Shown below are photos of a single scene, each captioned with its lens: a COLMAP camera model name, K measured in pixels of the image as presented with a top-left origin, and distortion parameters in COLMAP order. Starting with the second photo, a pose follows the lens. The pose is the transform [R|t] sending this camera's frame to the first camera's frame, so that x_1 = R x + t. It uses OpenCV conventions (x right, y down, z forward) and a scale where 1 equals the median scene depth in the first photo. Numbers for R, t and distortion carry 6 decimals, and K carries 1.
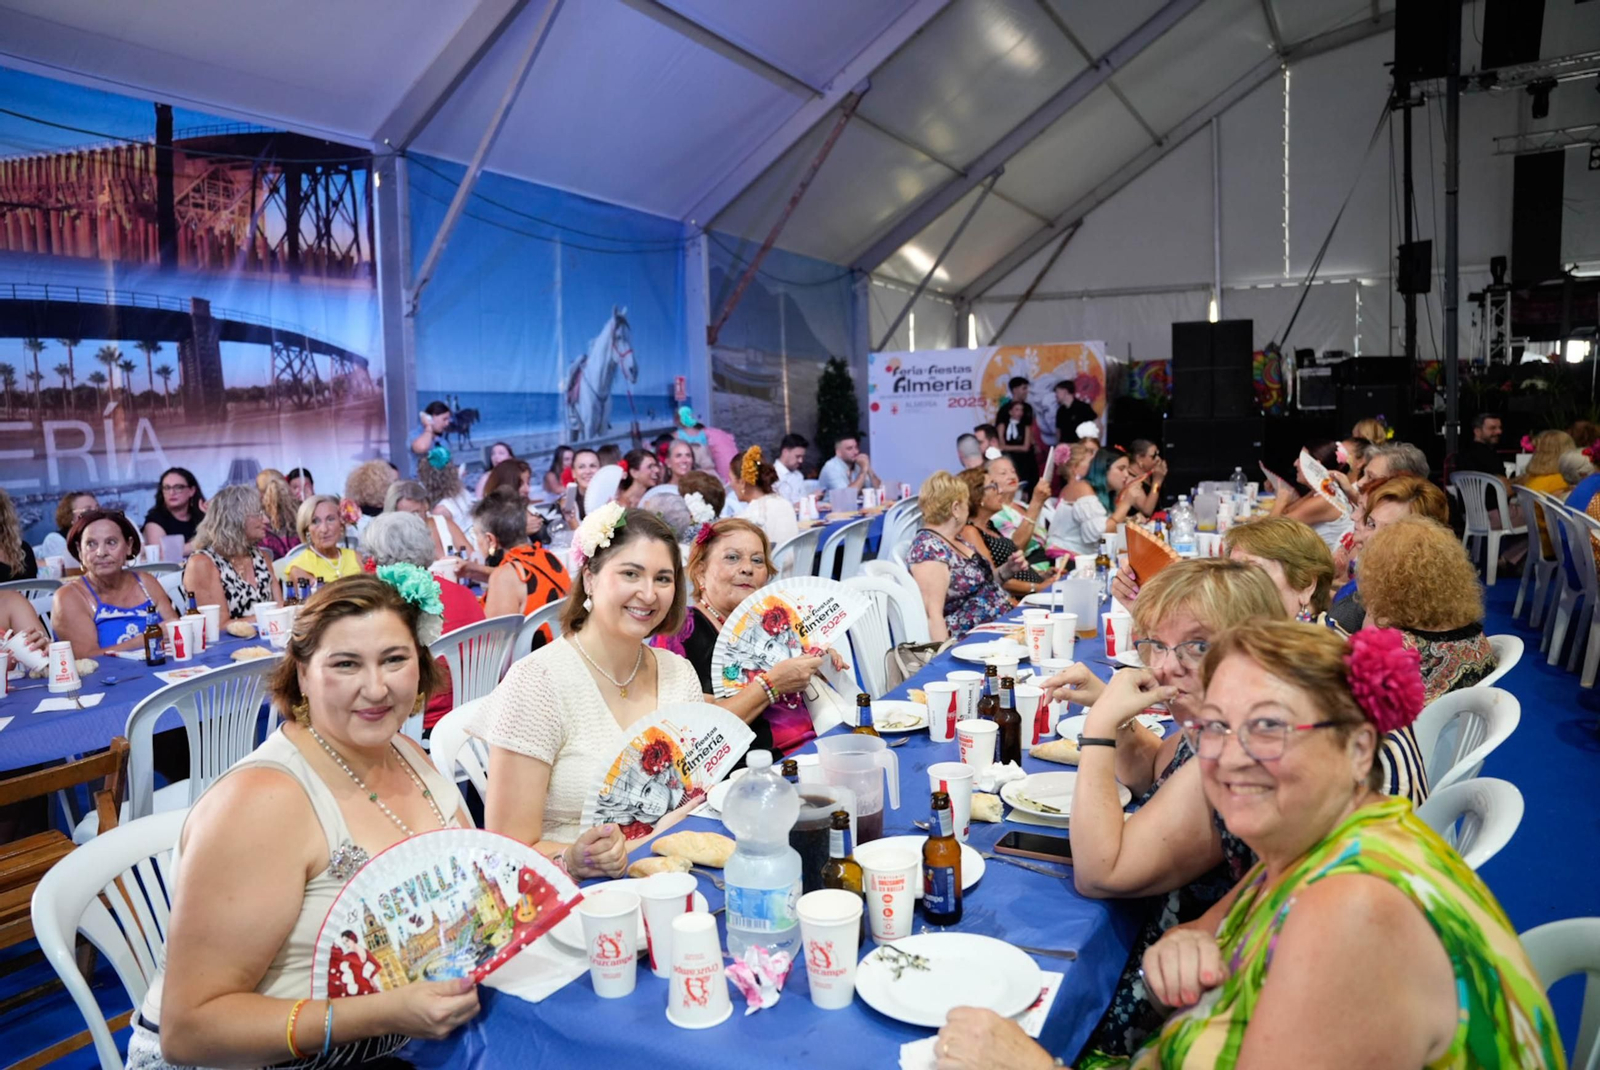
lens RADIAL K [[1103.6, 0, 800.0], [0, 1103.6, 535.0], [0, 0, 1]] dist [-0.133062, 0.102057]
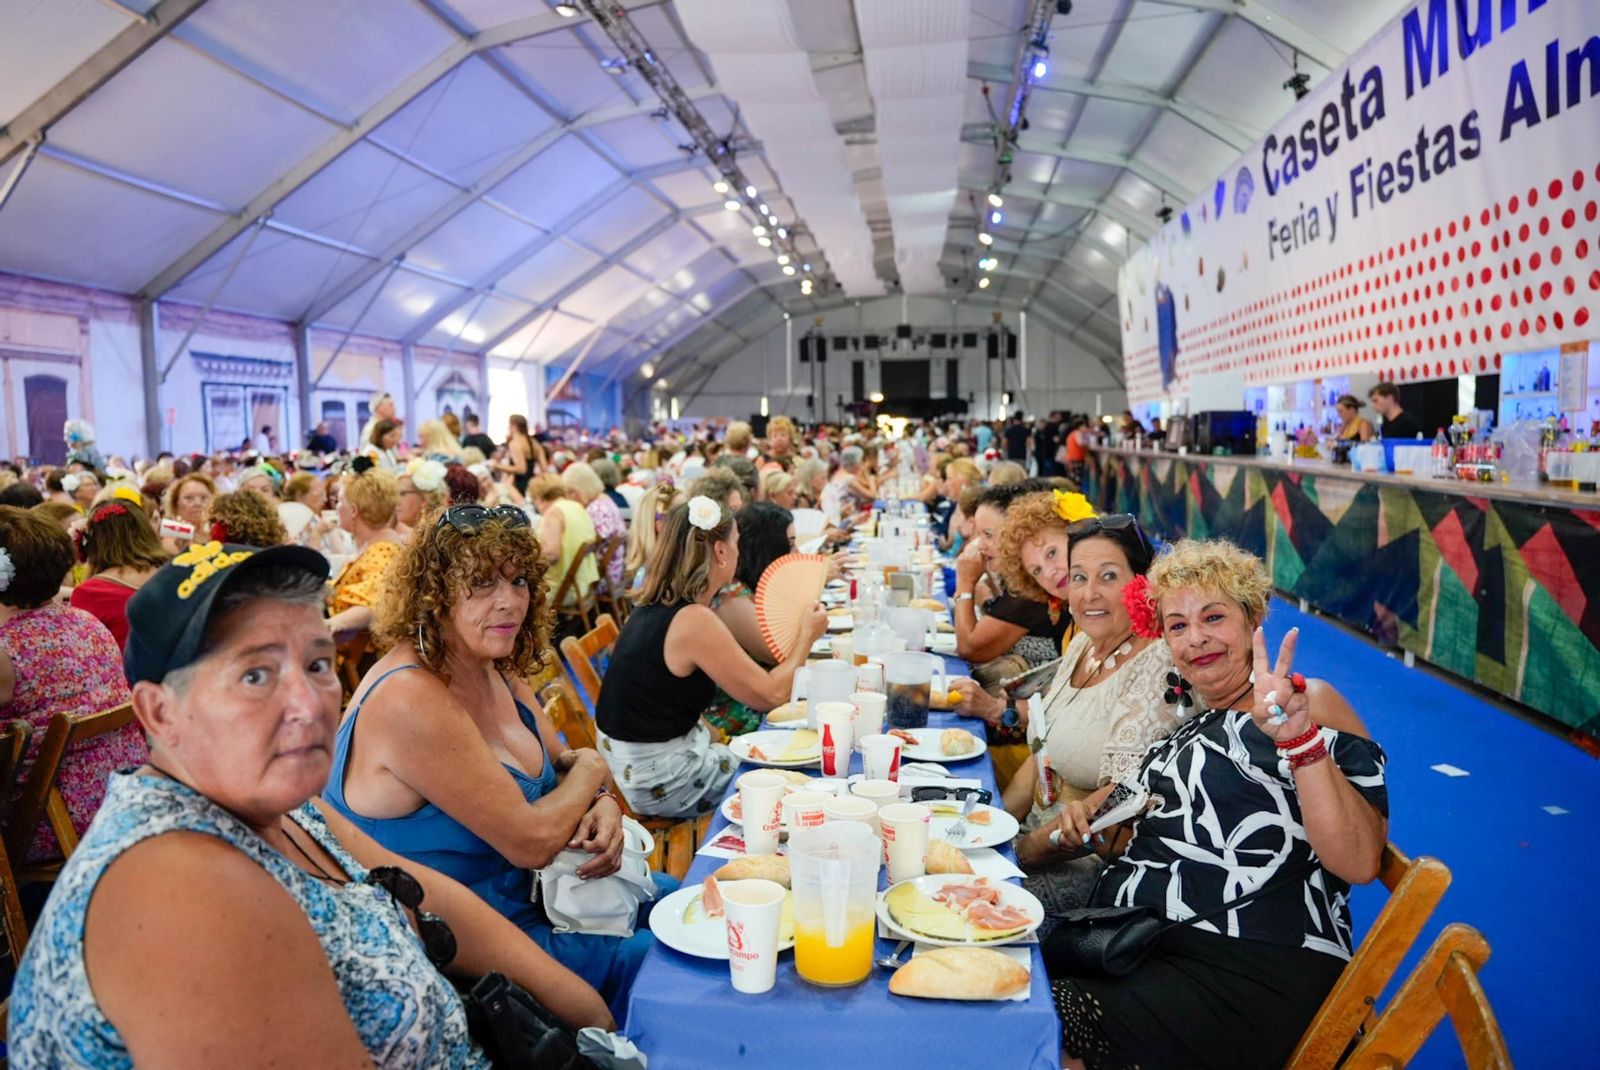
lens RADIAL K [[1102.7, 0, 795.3], [0, 1102.7, 535.1], [0, 0, 1]] dist [-0.137362, 0.112481]
pose [[0.931688, -0.002898, 0.363248, -0.839205], [0.014064, 0.999506, -0.028099, 0.315096], [-0.362987, 0.031288, 0.931269, -2.436035]]
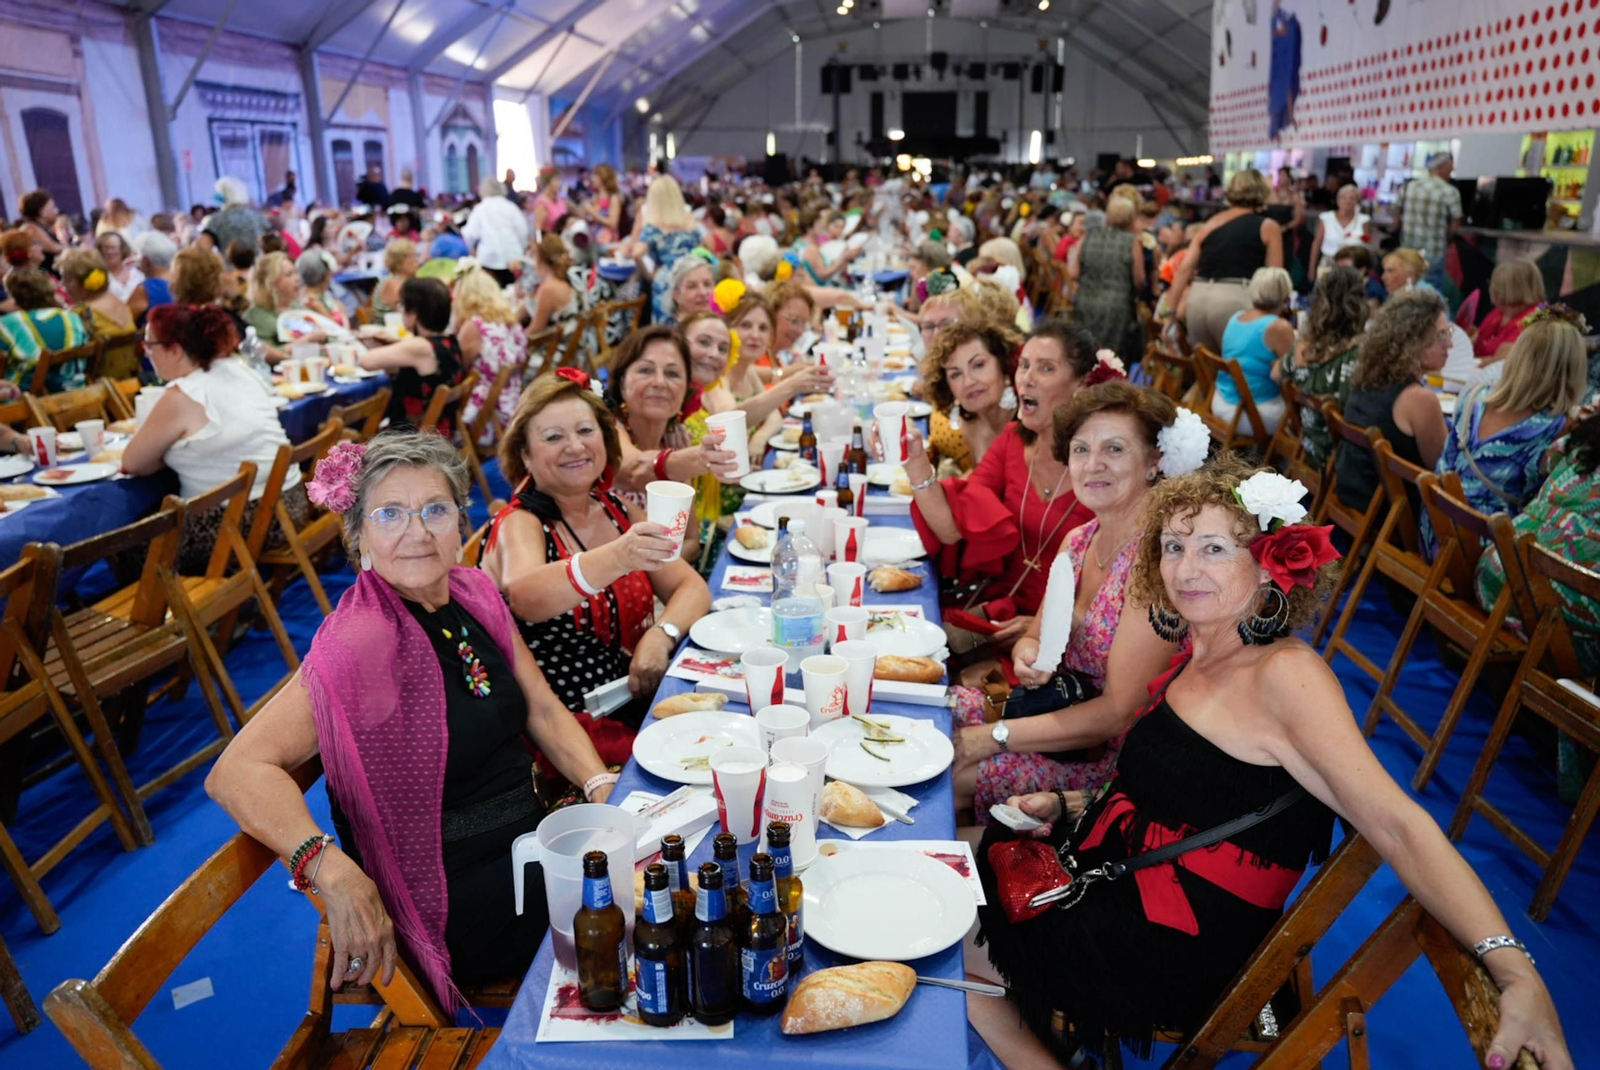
lens RADIAL K [[1168.7, 0, 800.0], [0, 1168.7, 535.0], [0, 0, 1]] dist [-0.123787, 0.123523]
pose [[0.916094, -0.084353, 0.391989, -0.997068], [0.011314, 0.982669, 0.185021, 0.294191], [-0.400803, -0.165062, 0.901172, -2.336611]]
